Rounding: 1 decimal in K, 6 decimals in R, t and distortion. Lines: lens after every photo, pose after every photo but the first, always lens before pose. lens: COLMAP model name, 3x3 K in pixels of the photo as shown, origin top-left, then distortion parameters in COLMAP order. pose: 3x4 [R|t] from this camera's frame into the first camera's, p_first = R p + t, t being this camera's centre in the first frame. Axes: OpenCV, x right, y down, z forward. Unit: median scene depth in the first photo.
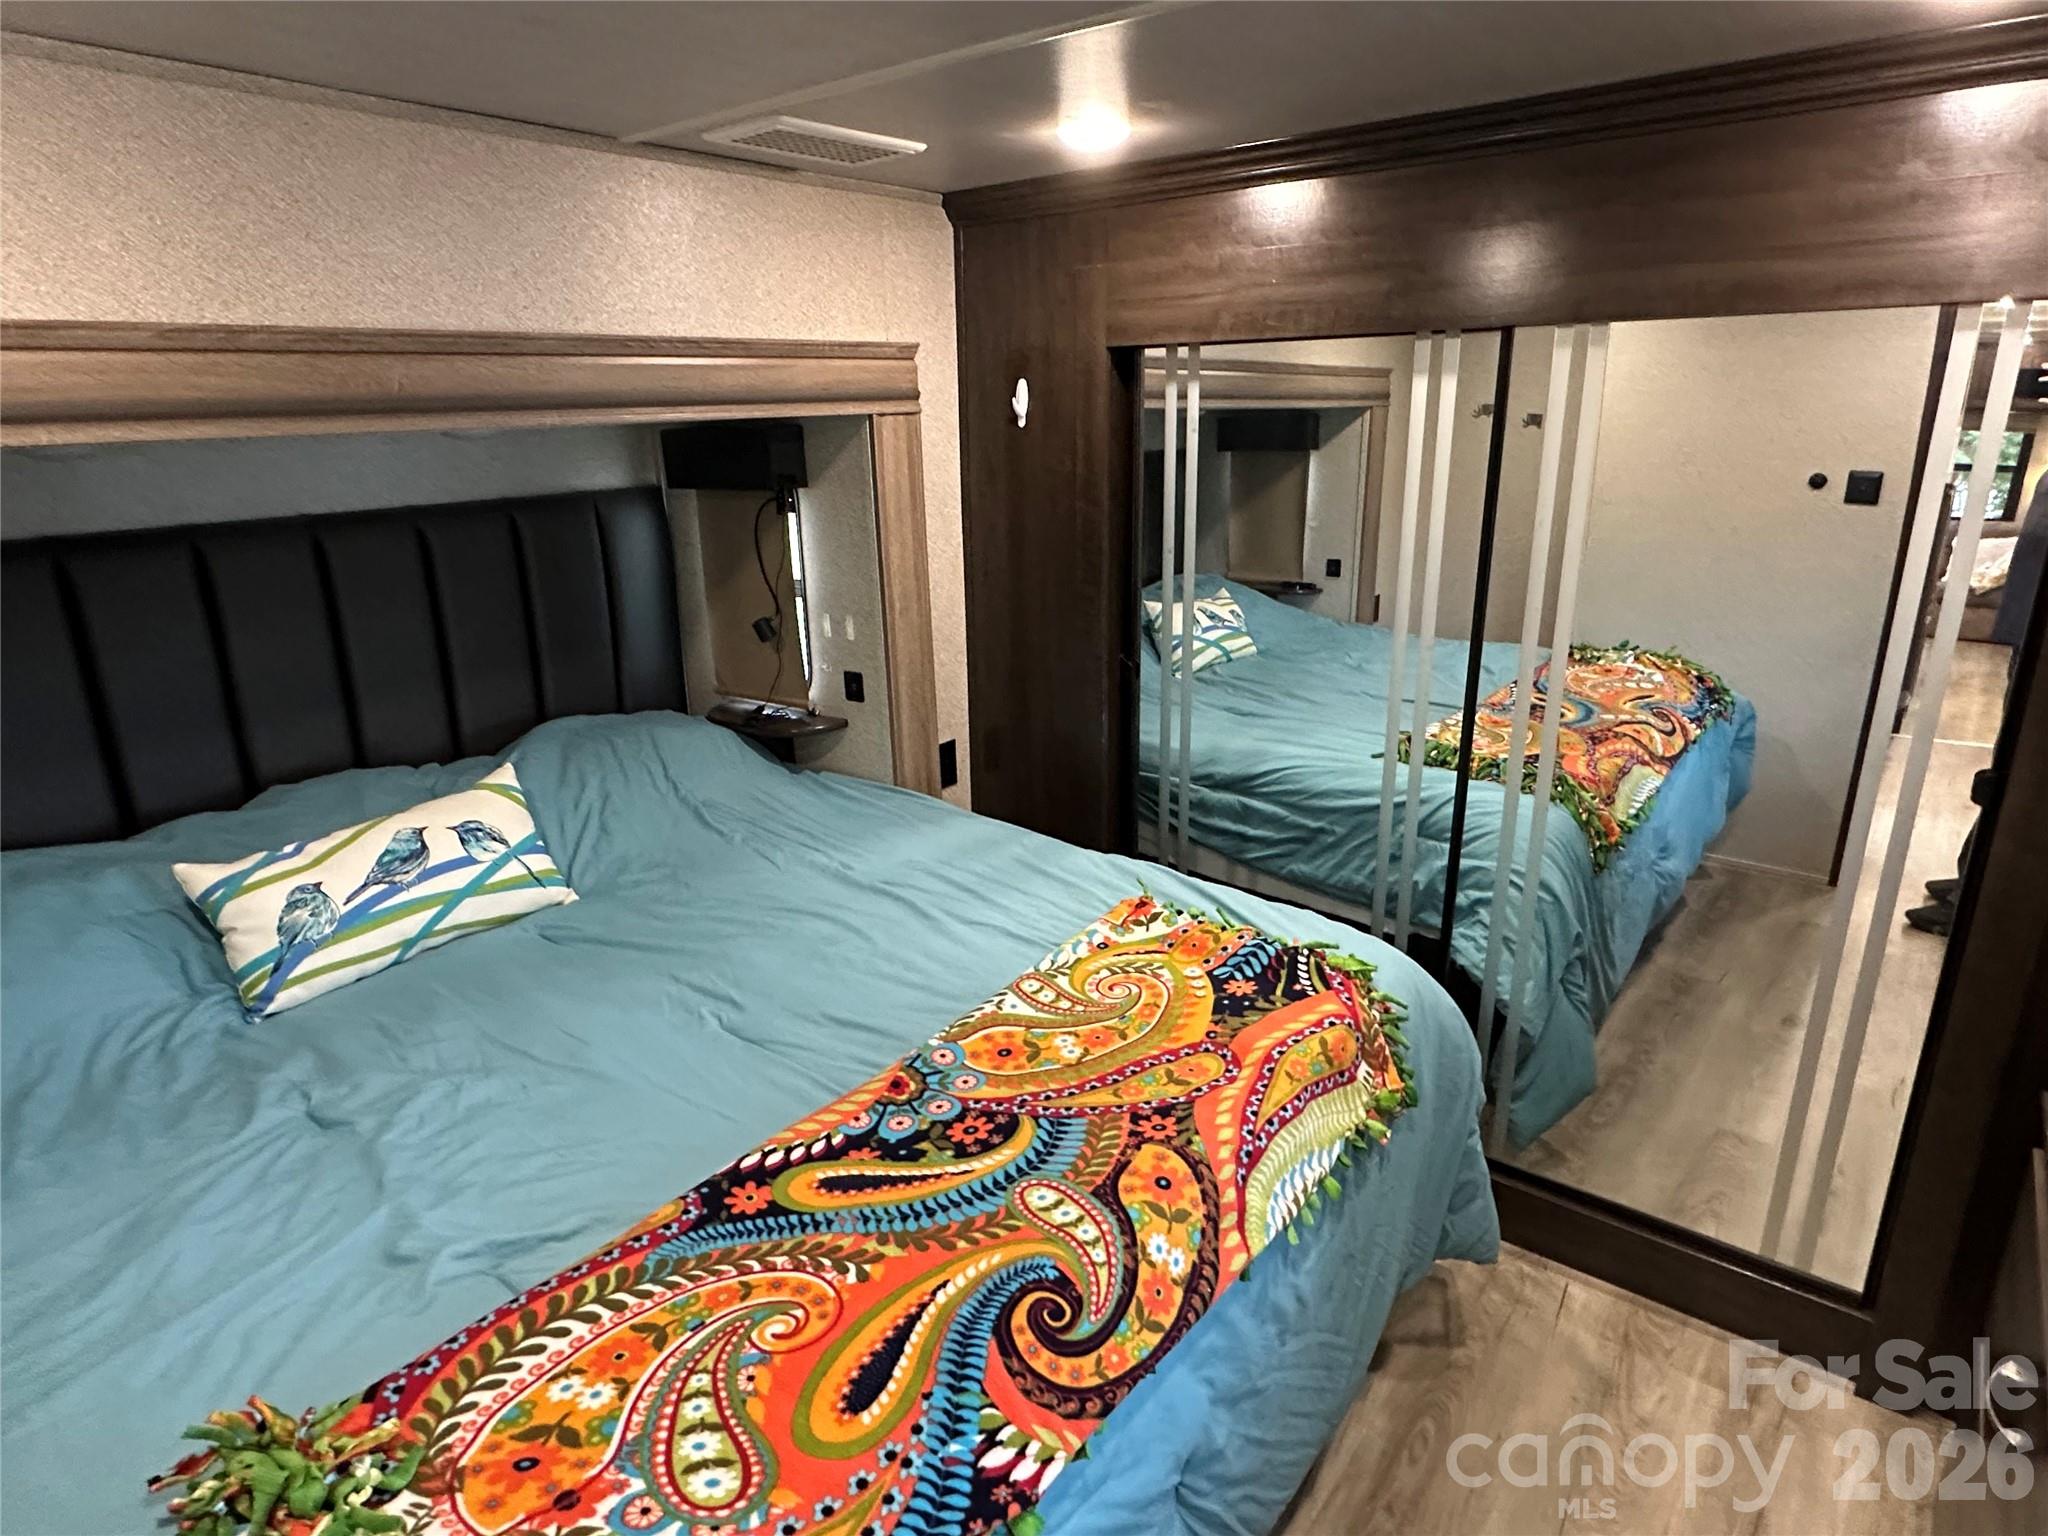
lens RADIAL K [[1144.0, 0, 1015.8], [0, 1144.0, 761.7], [0, 0, 1]] dist [-0.008632, 0.001246]
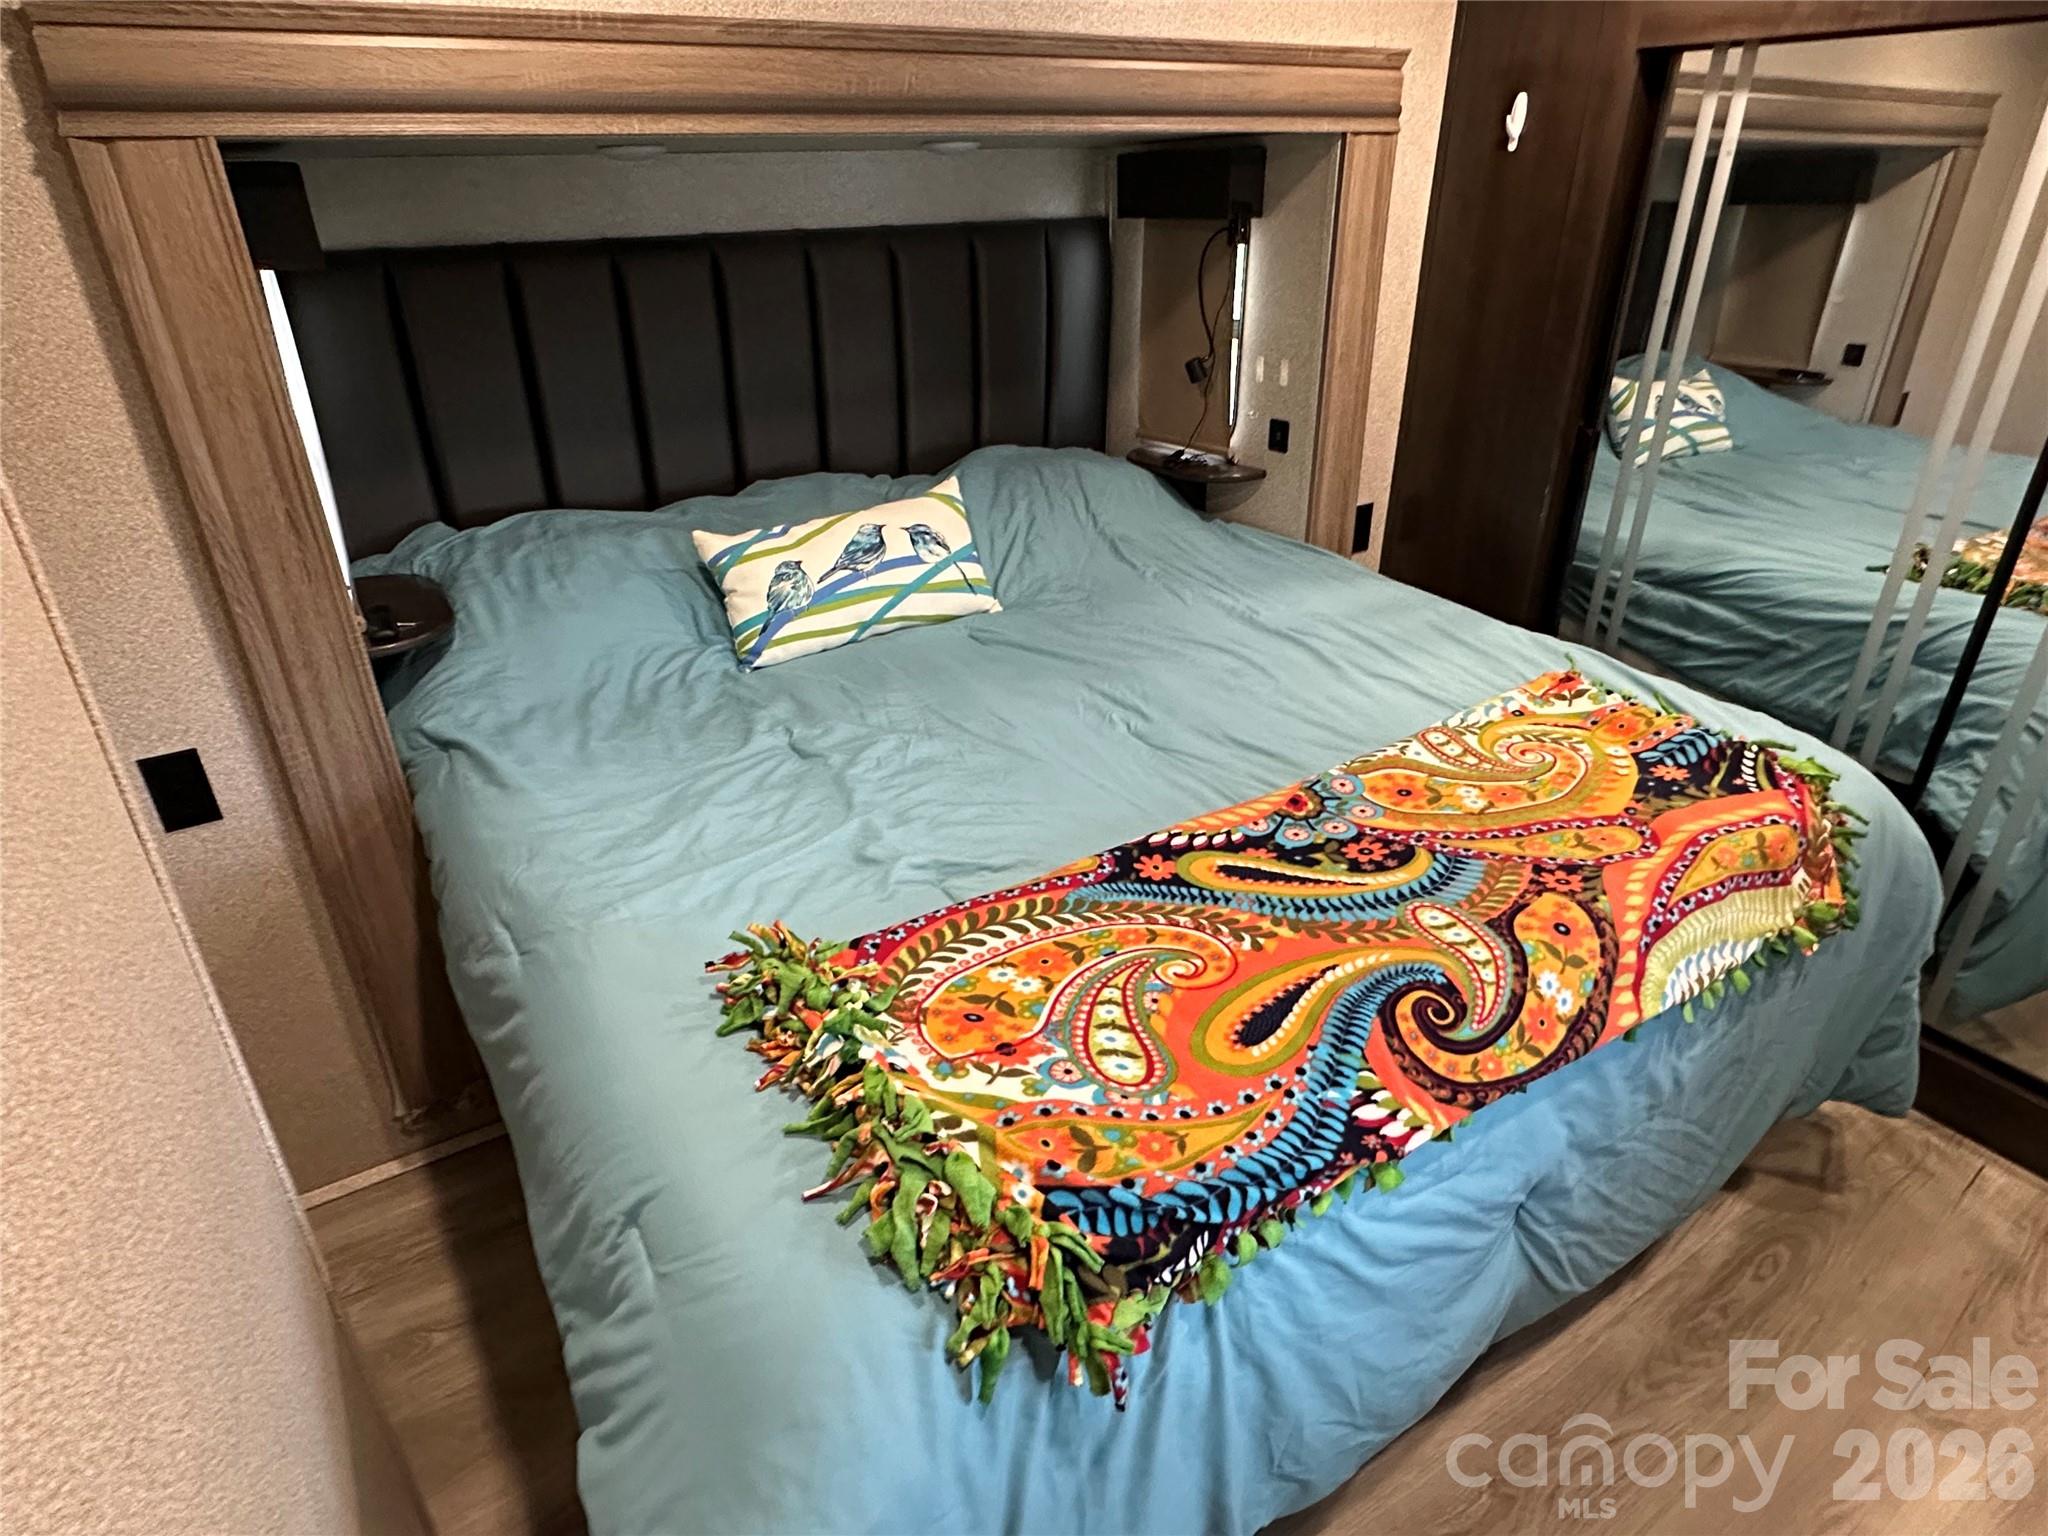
lens RADIAL K [[1144.0, 0, 1015.8], [0, 1144.0, 761.7], [0, 0, 1]] dist [-0.008632, 0.001246]
pose [[0.945444, 0.156578, -0.285690, -0.054906], [-0.103453, 0.975835, 0.192468, 0.074466], [0.308922, -0.152412, 0.938796, -0.059021]]
